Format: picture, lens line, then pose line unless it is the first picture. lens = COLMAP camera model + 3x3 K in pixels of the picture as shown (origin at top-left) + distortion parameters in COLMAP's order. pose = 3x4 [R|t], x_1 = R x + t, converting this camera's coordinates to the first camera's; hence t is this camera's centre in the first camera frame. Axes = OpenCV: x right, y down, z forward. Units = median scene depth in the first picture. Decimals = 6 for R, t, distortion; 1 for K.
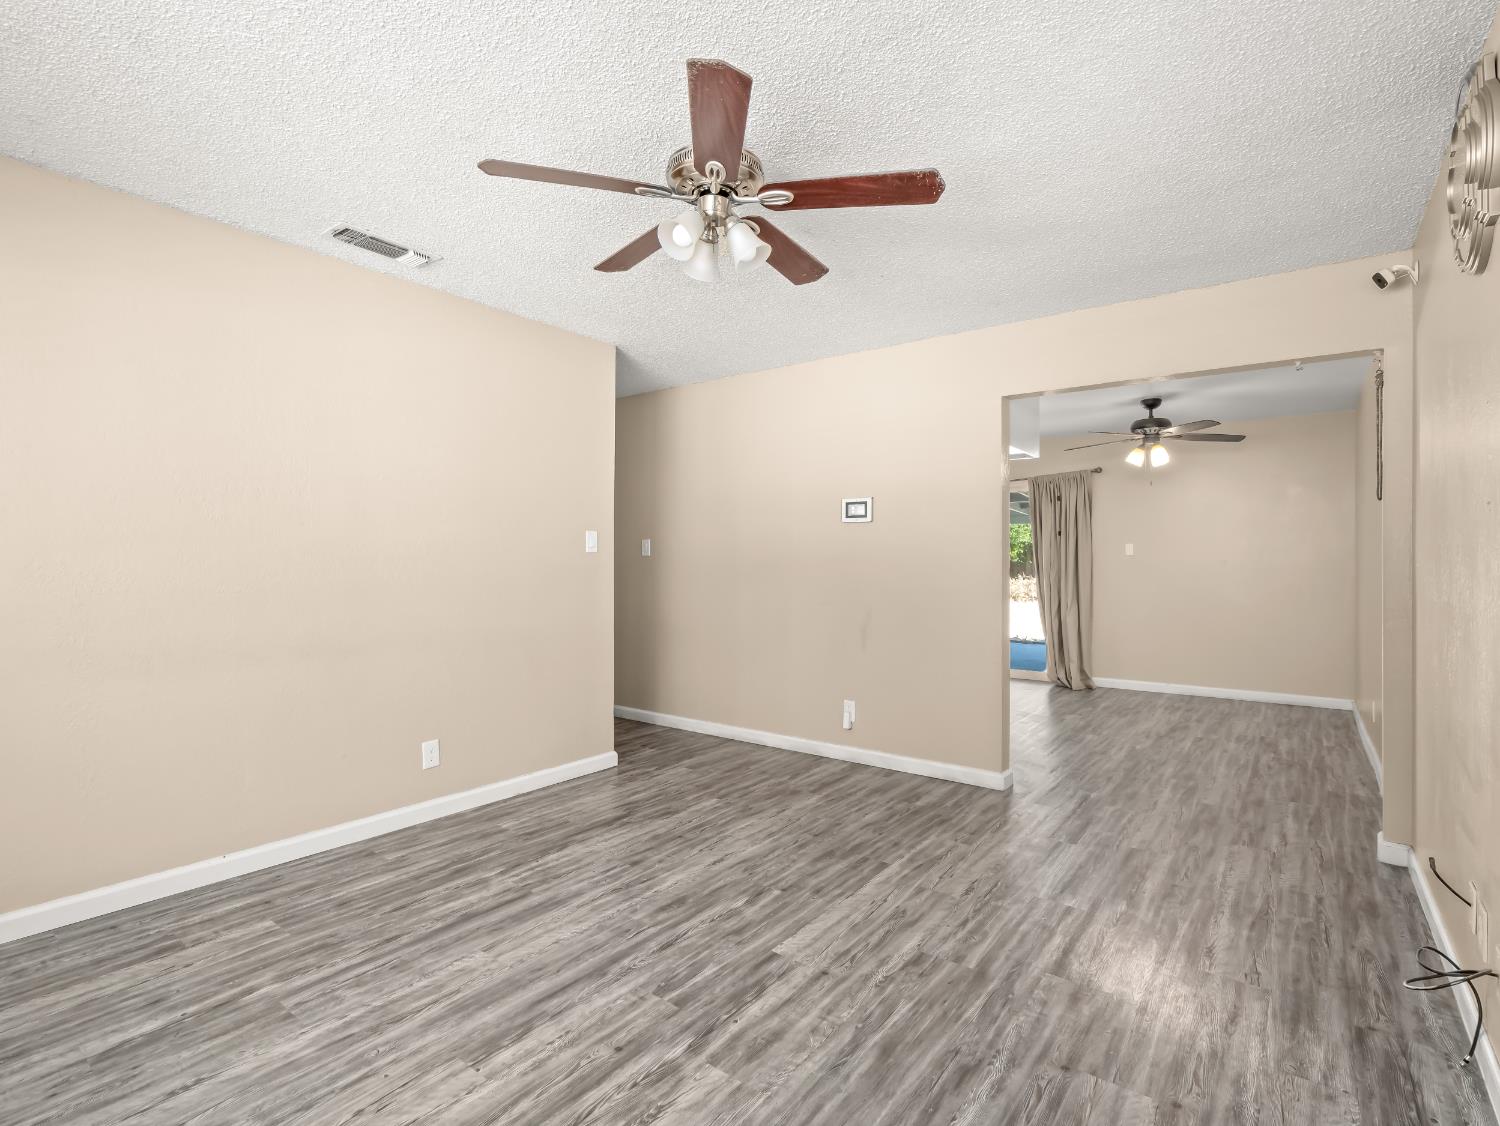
lens RADIAL K [[730.7, 0, 746.1], [0, 730.7, 559.4], [0, 0, 1]] dist [-0.011282, -0.001001]
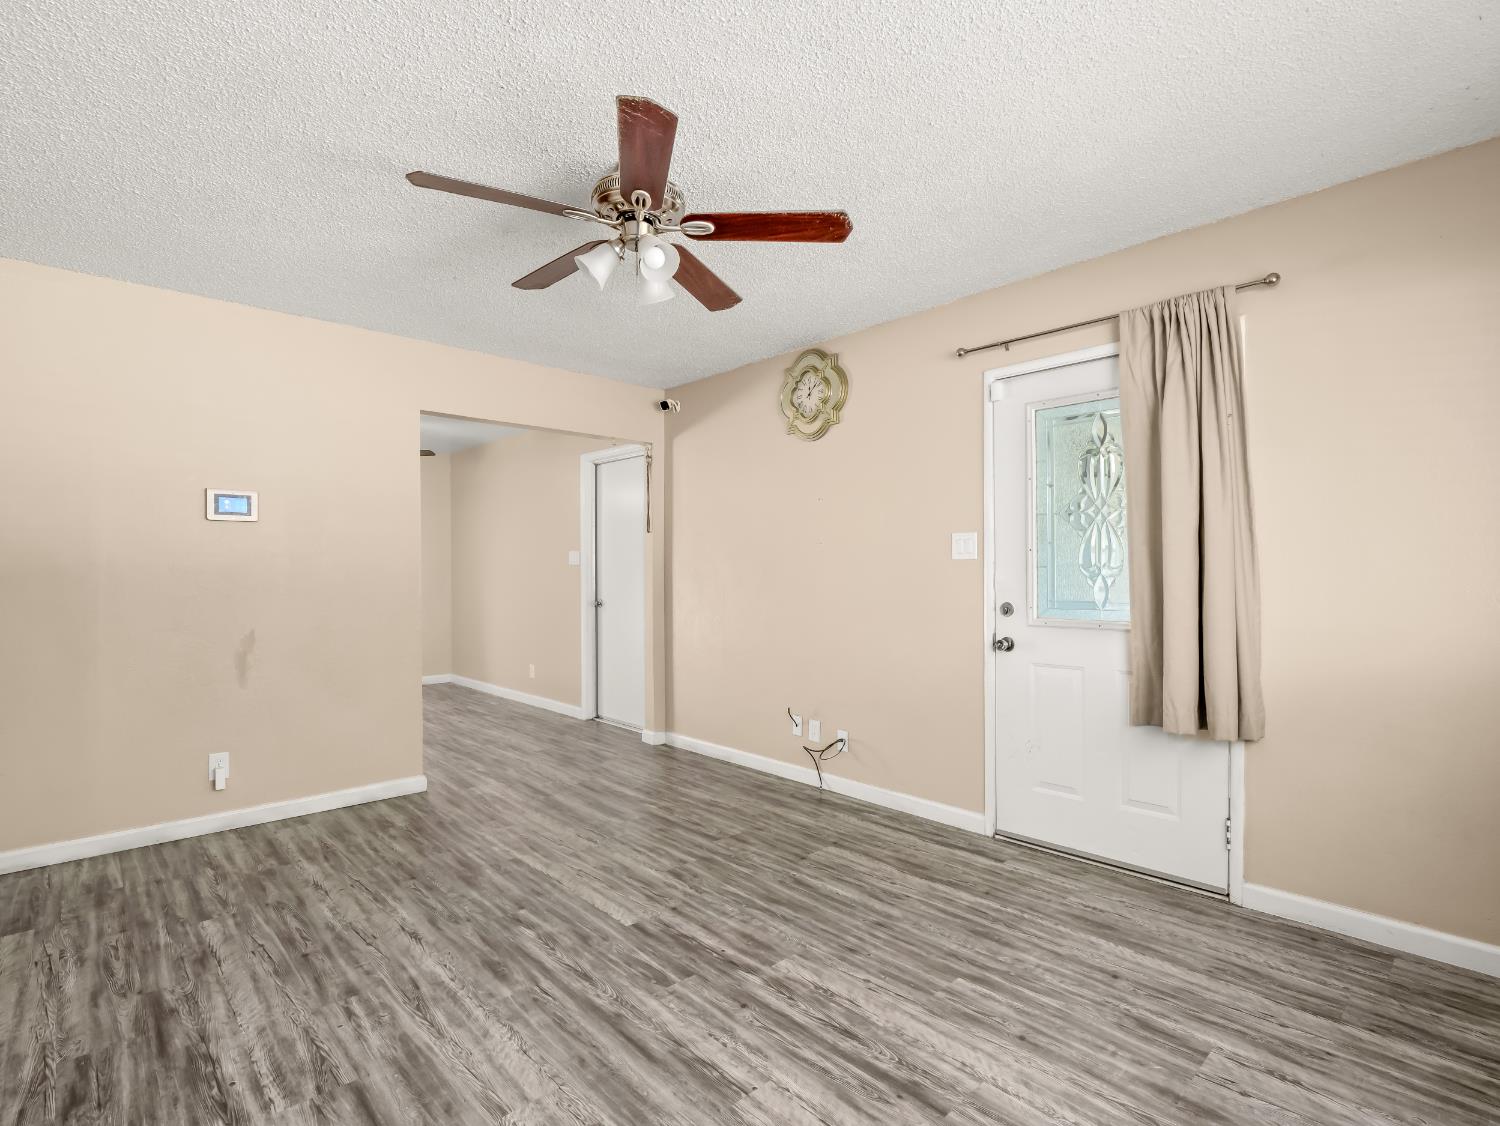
lens RADIAL K [[730.7, 0, 749.3], [0, 730.7, 565.7], [0, 0, 1]] dist [-0.011282, -0.001001]
pose [[0.174966, 0.000998, 0.984574, -0.905934], [0.002394, 0.999996, -0.001439, -0.000468], [-0.984572, 0.002609, 0.174962, 0.564325]]
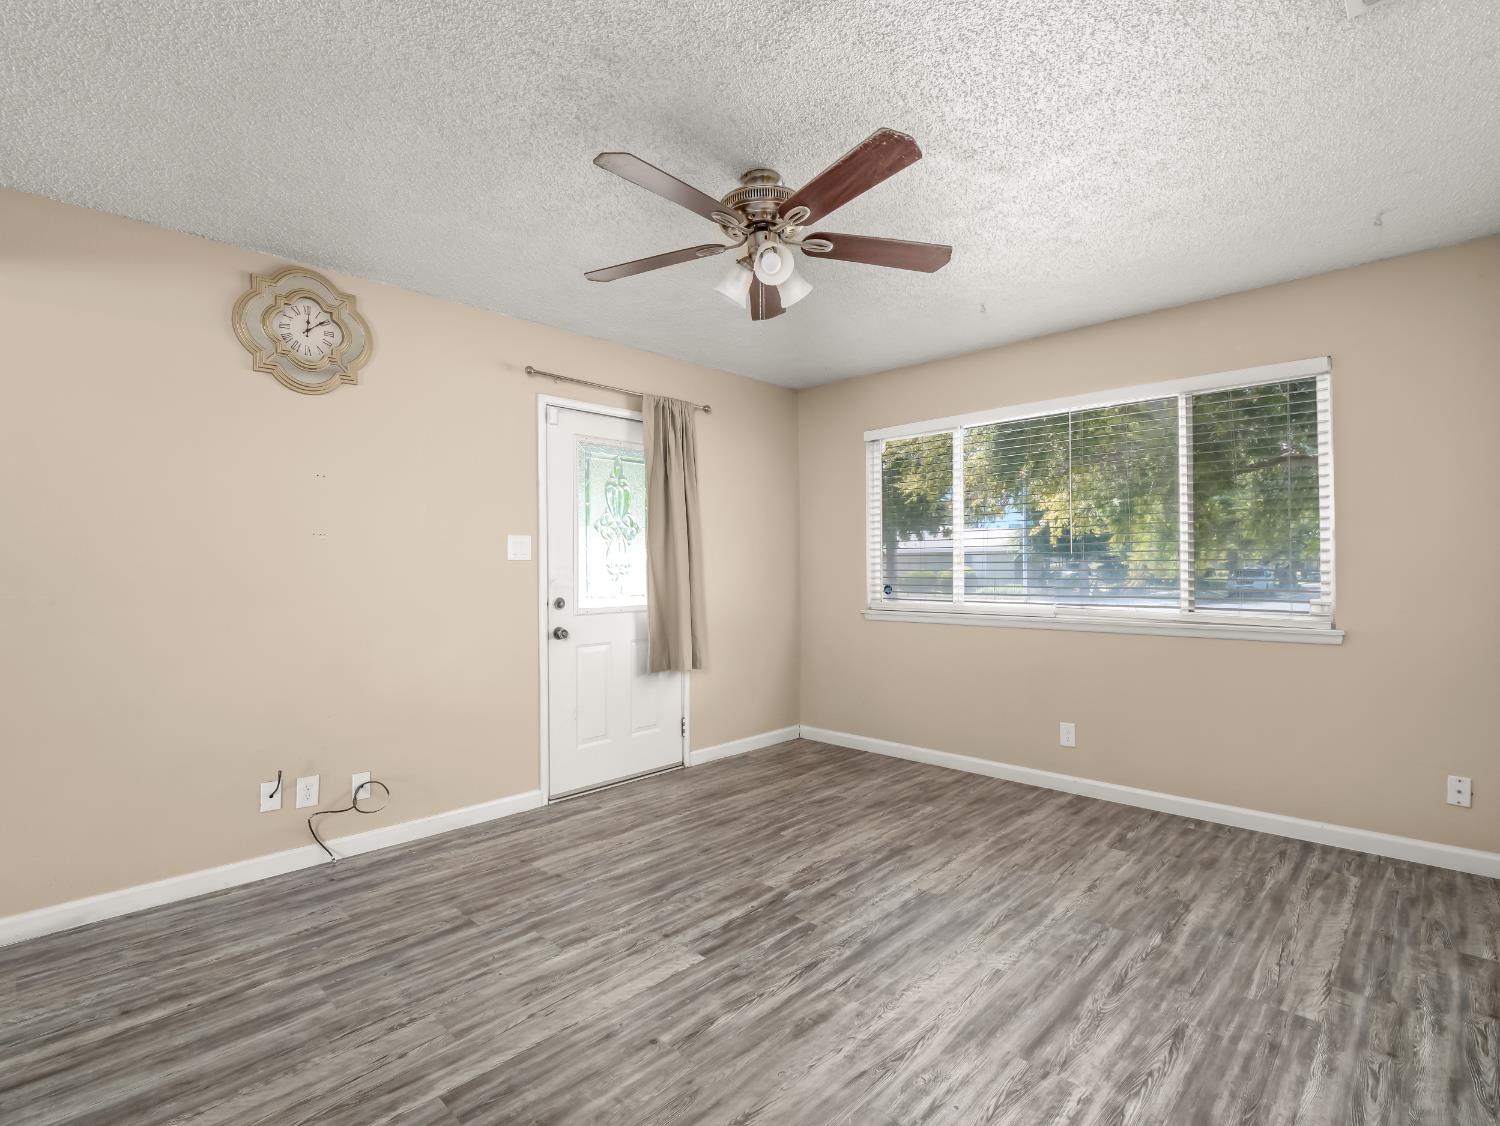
lens RADIAL K [[730.7, 0, 730.0], [0, 730.7, 565.2], [0, 0, 1]] dist [-0.011282, -0.001001]
pose [[-0.989816, 0.001090, 0.142350, -0.127113], [0.000431, 0.999989, -0.004663, 0.002432], [-0.142354, -0.004554, -0.989805, 1.786213]]
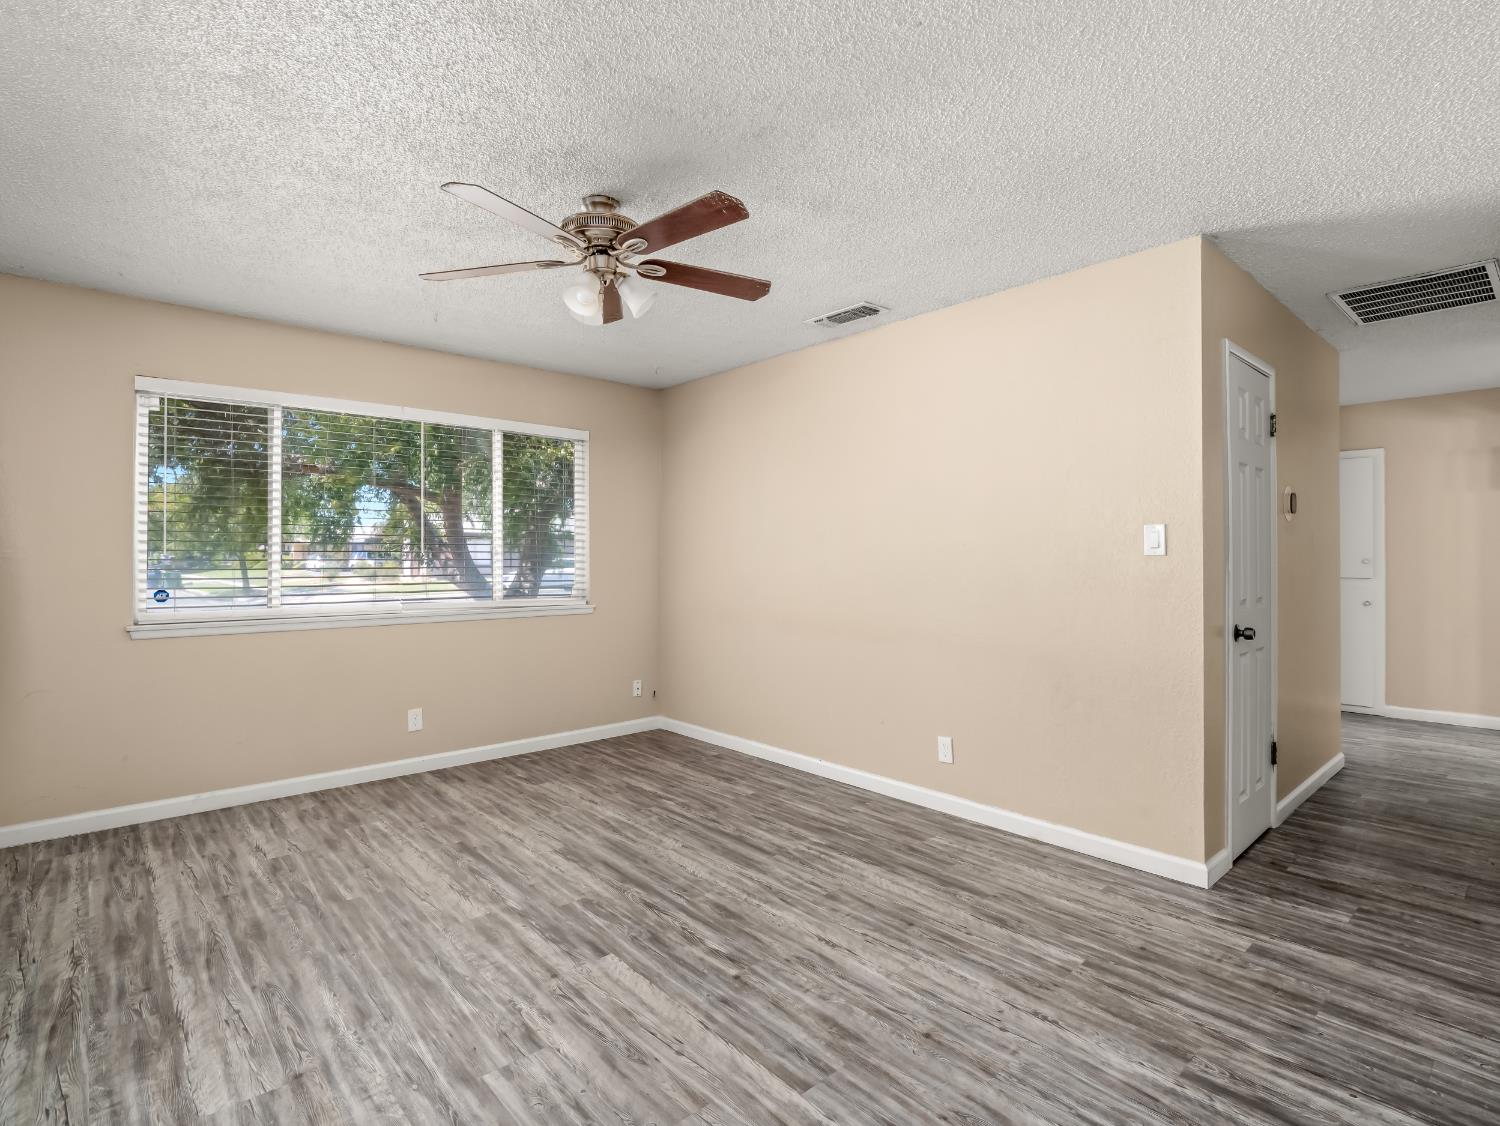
lens RADIAL K [[767.0, 0, 757.2], [0, 767.0, 555.3], [0, 0, 1]] dist [-0.005244, -0.001880]
pose [[-0.190960, -0.004576, -0.981587, 0.939241], [0.001575, 0.999986, -0.004968, -0.010107], [0.981597, -0.002494, -0.190950, 1.261946]]
